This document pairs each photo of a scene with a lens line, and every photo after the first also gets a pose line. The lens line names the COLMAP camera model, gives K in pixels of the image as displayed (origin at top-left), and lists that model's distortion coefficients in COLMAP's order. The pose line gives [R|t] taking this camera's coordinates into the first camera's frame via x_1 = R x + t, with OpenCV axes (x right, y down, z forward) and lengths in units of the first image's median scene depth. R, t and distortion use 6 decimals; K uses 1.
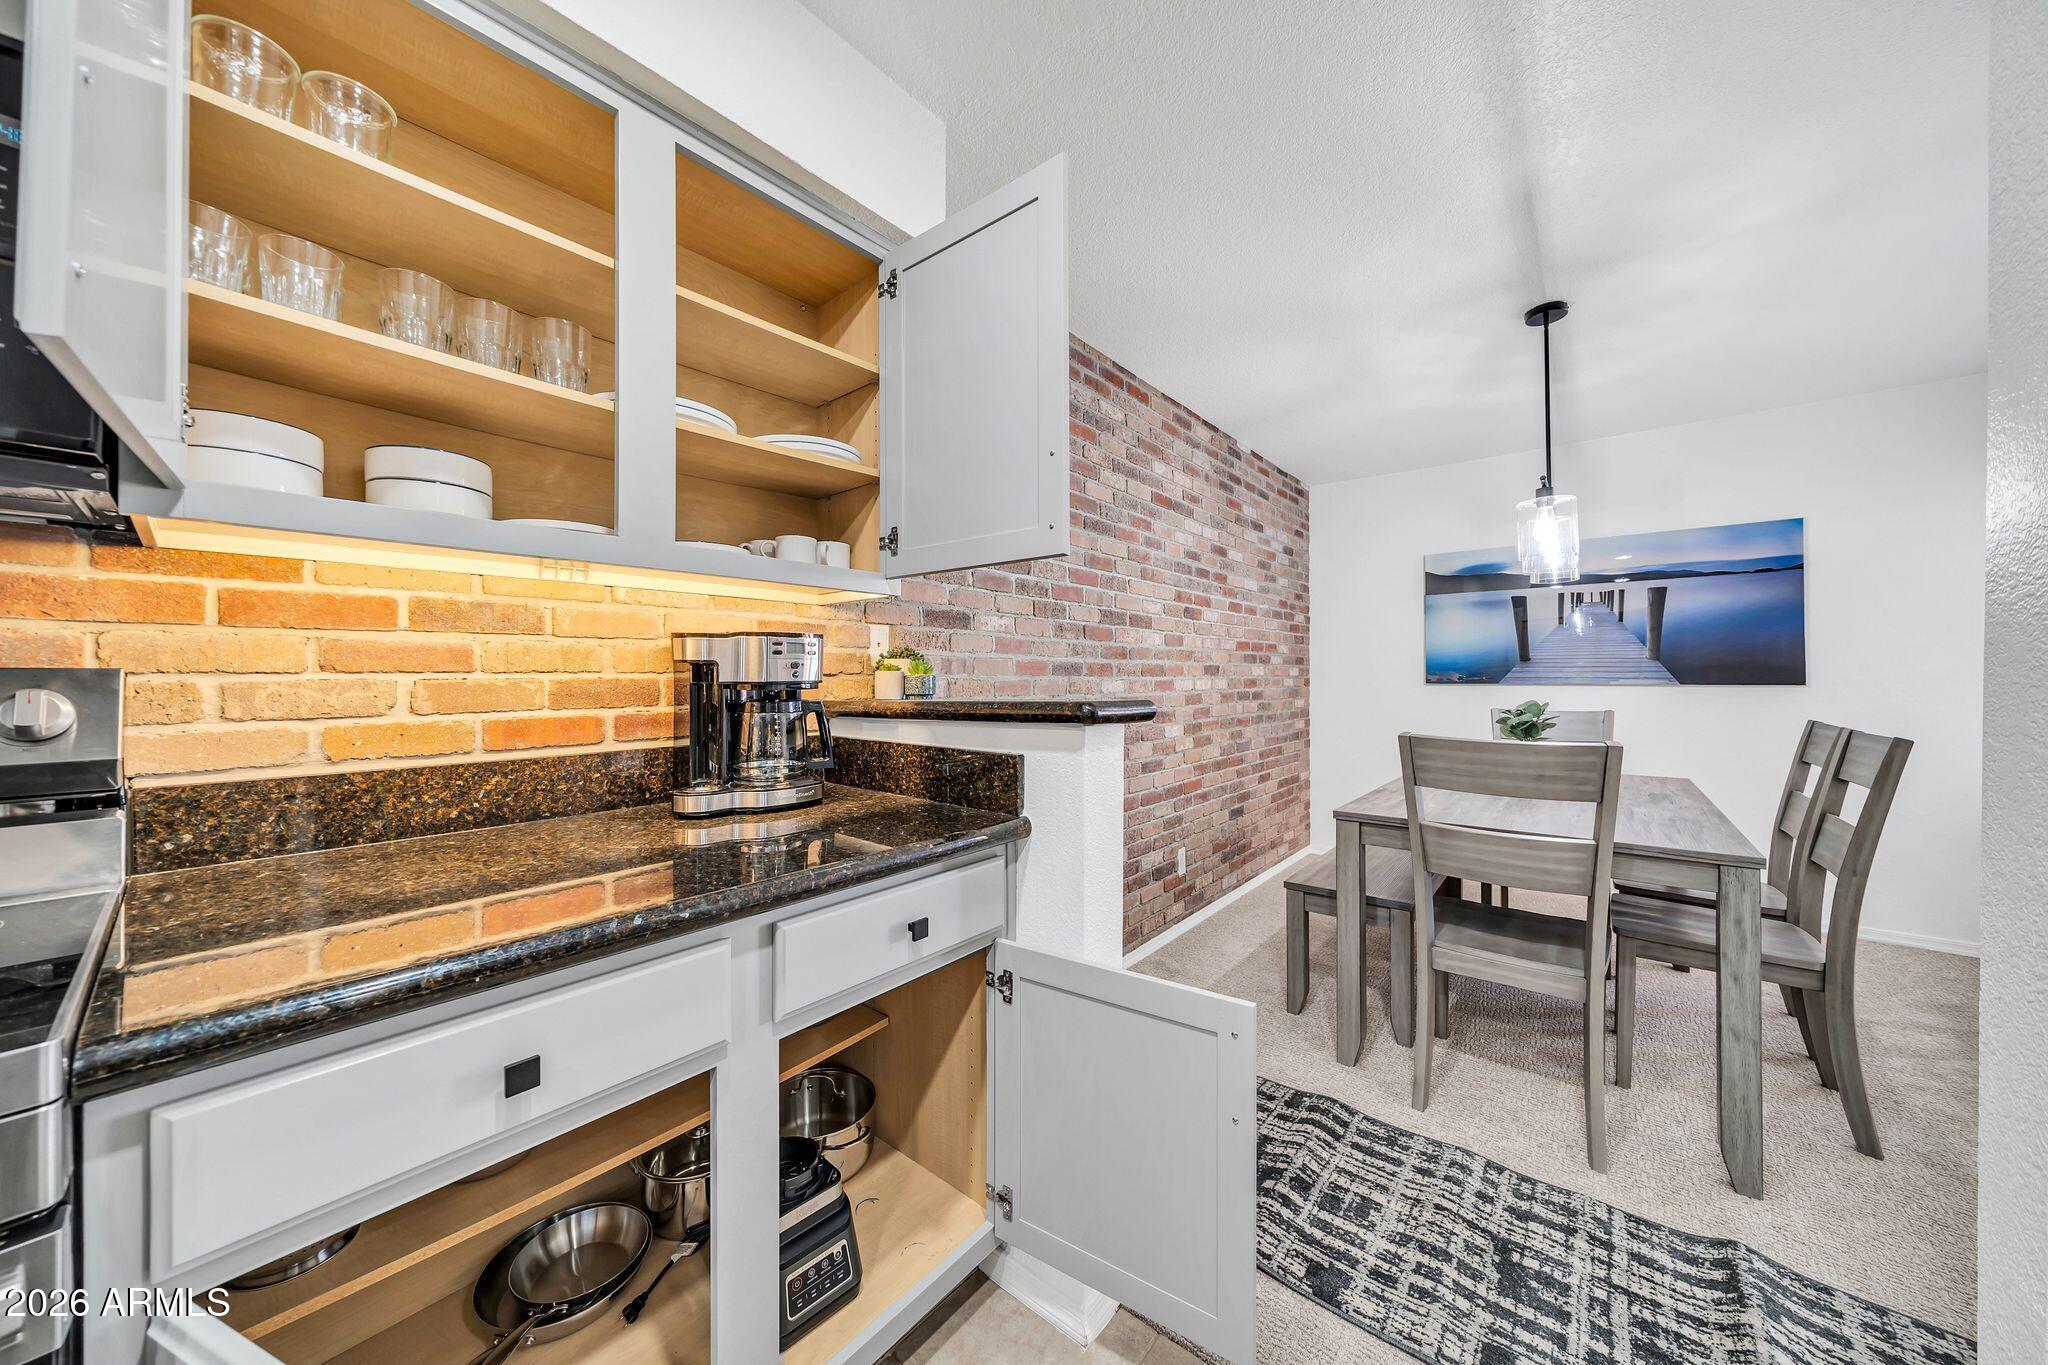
lens RADIAL K [[714.5, 0, 1009.9], [0, 714.5, 671.4], [0, 0, 1]] dist [-0.013056, 0.001534]
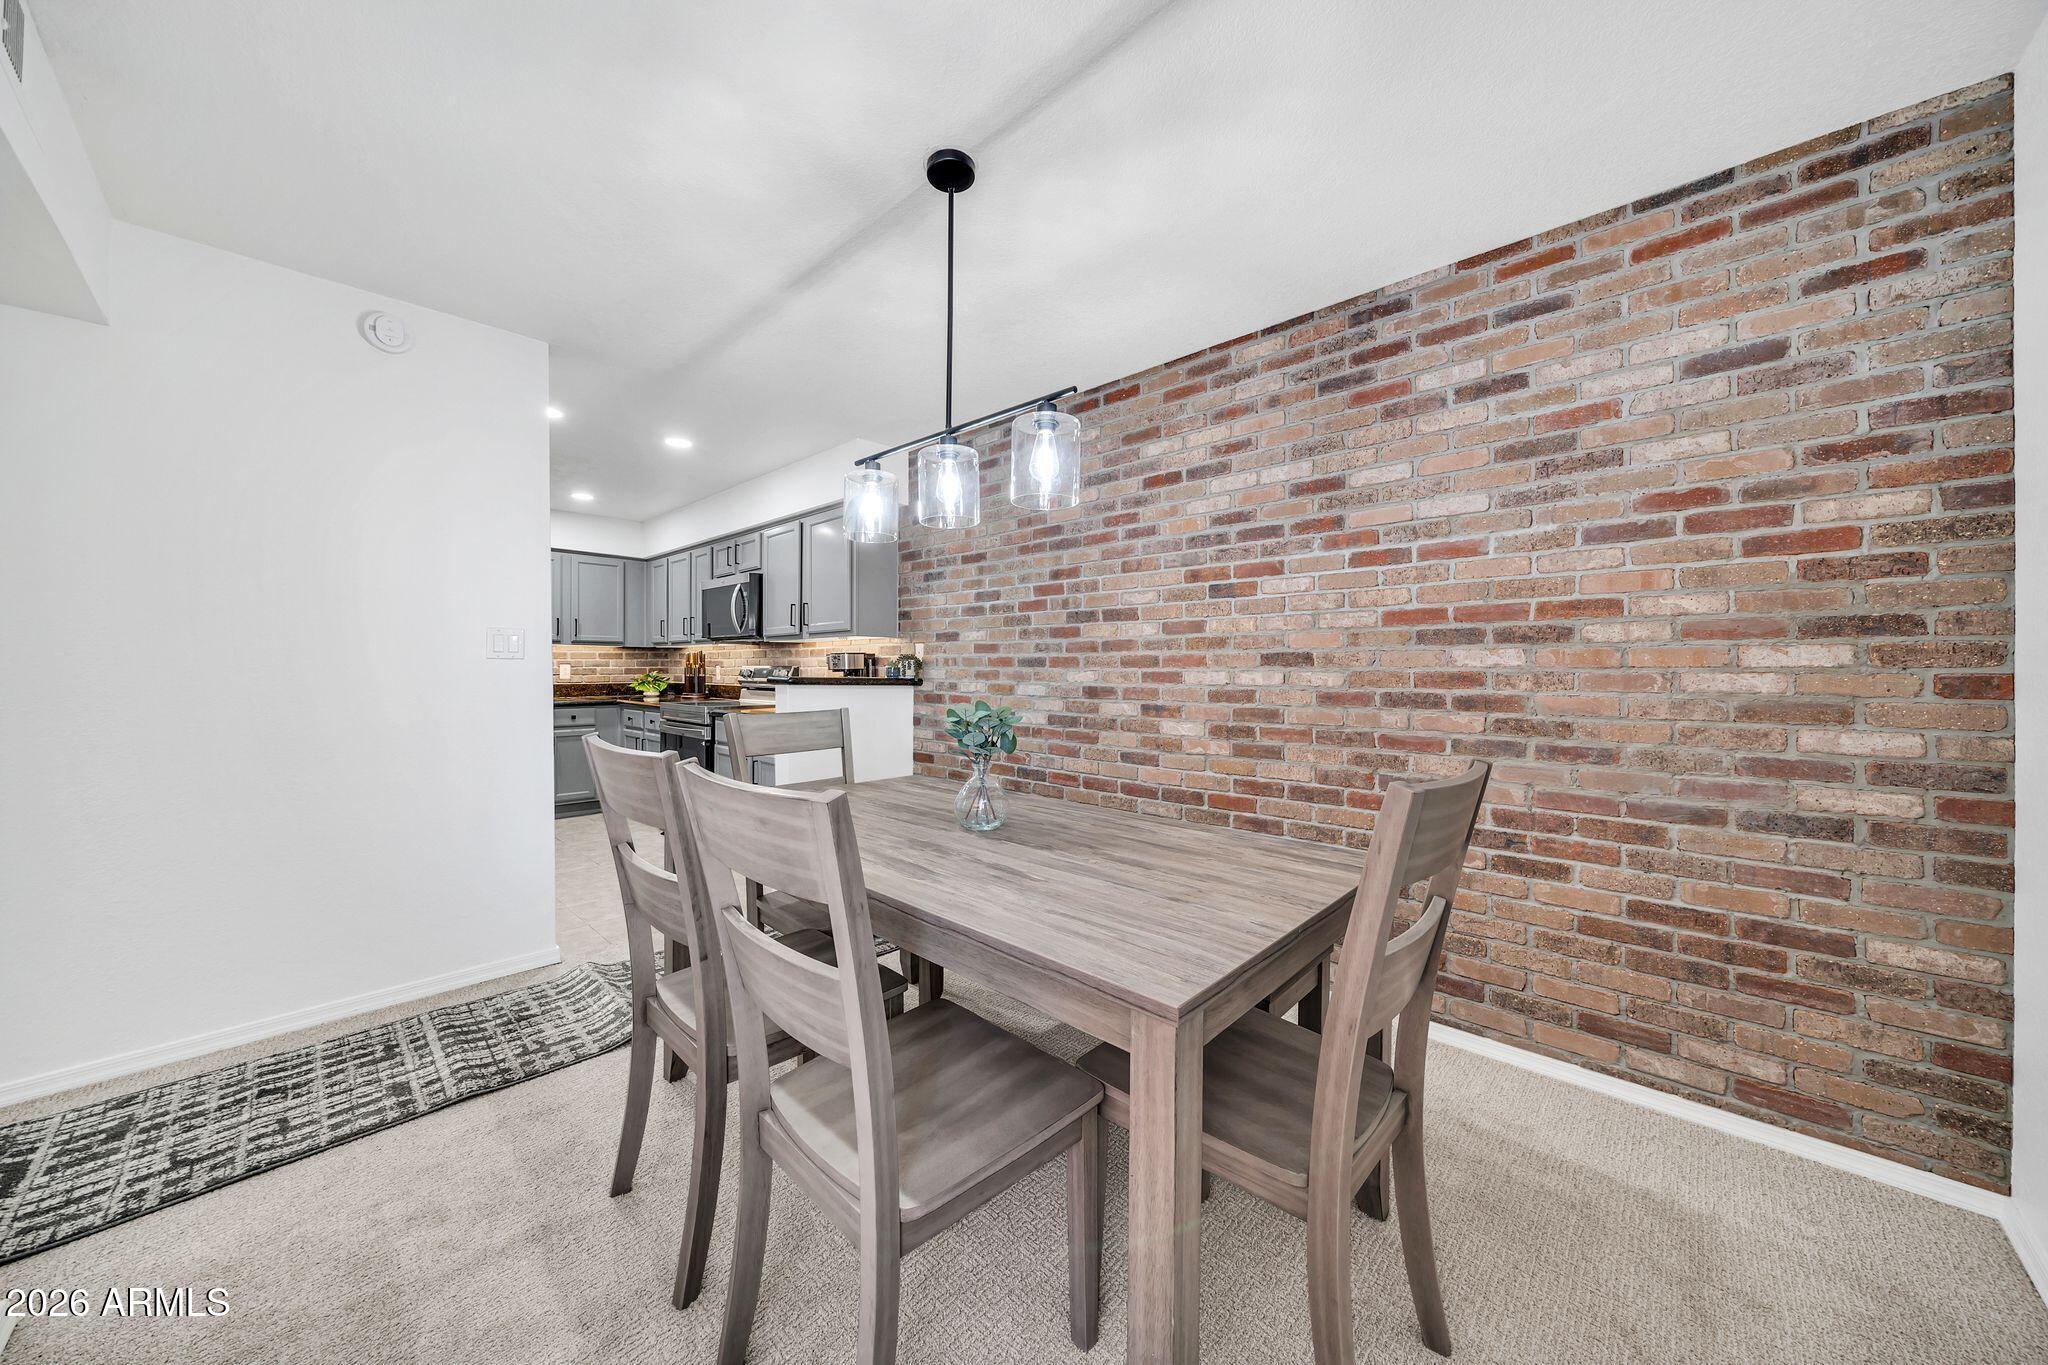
lens RADIAL K [[714.5, 0, 998.0], [0, 714.5, 671.0], [0, 0, 1]] dist [-0.013056, 0.001534]
pose [[-0.090539, 0.001281, -0.995892, 1.427555], [0.003108, 0.999995, 0.001003, 0.011706], [0.995888, -0.003004, -0.090543, 1.065236]]
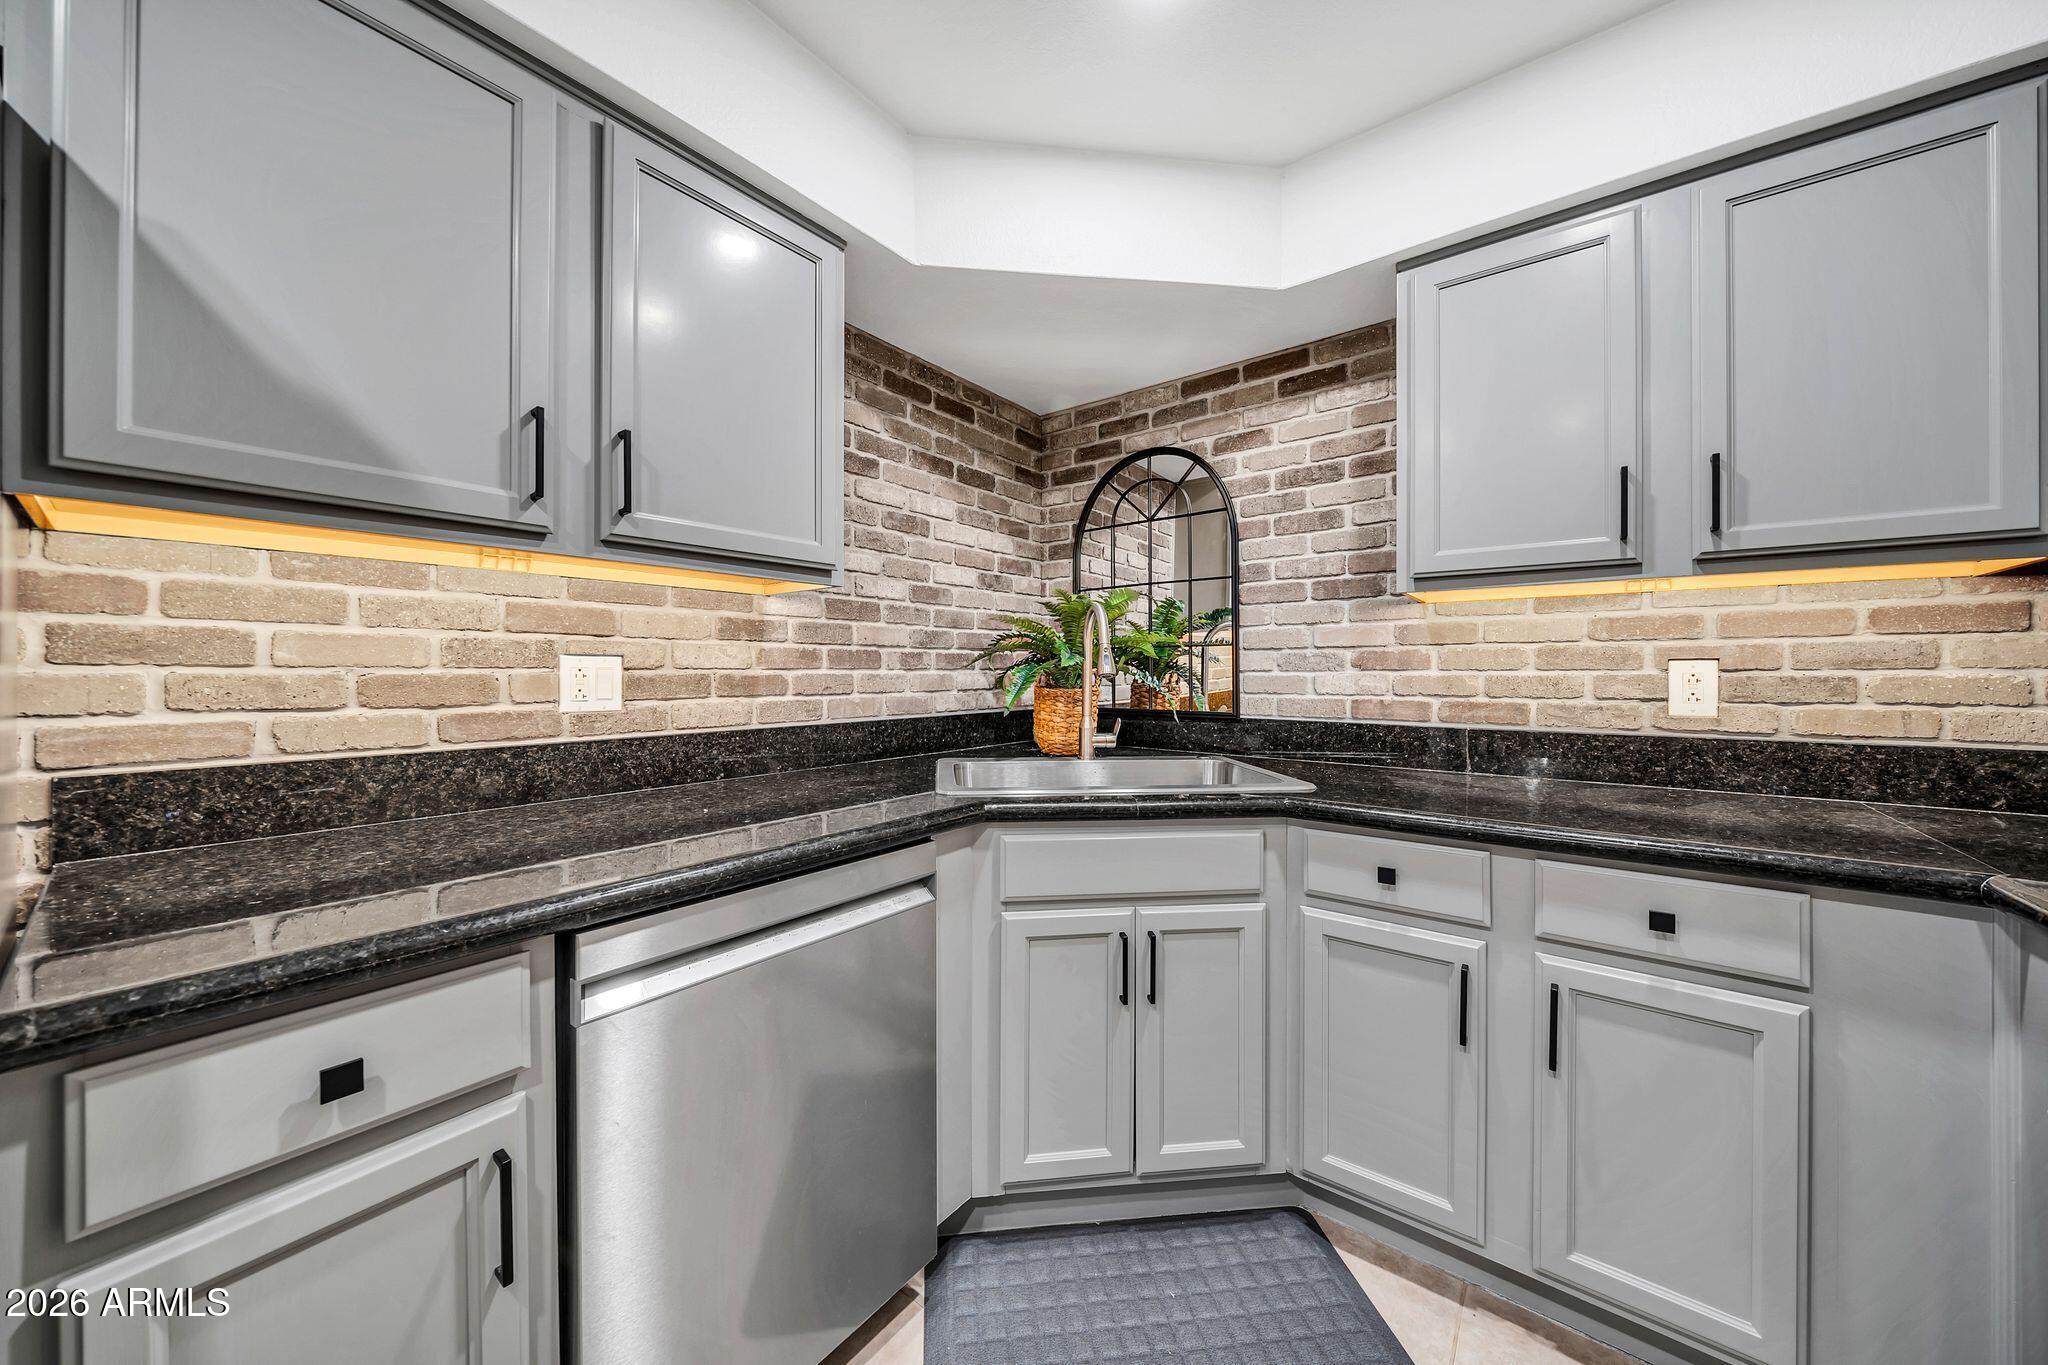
lens RADIAL K [[714.5, 0, 979.8], [0, 714.5, 667.5], [0, 0, 1]] dist [-0.013056, 0.001534]
pose [[-0.999933, -0.003448, -0.011018, -0.210090], [-0.003334, 0.999941, -0.010360, 0.001954], [0.011053, -0.010322, -0.999886, -0.001052]]
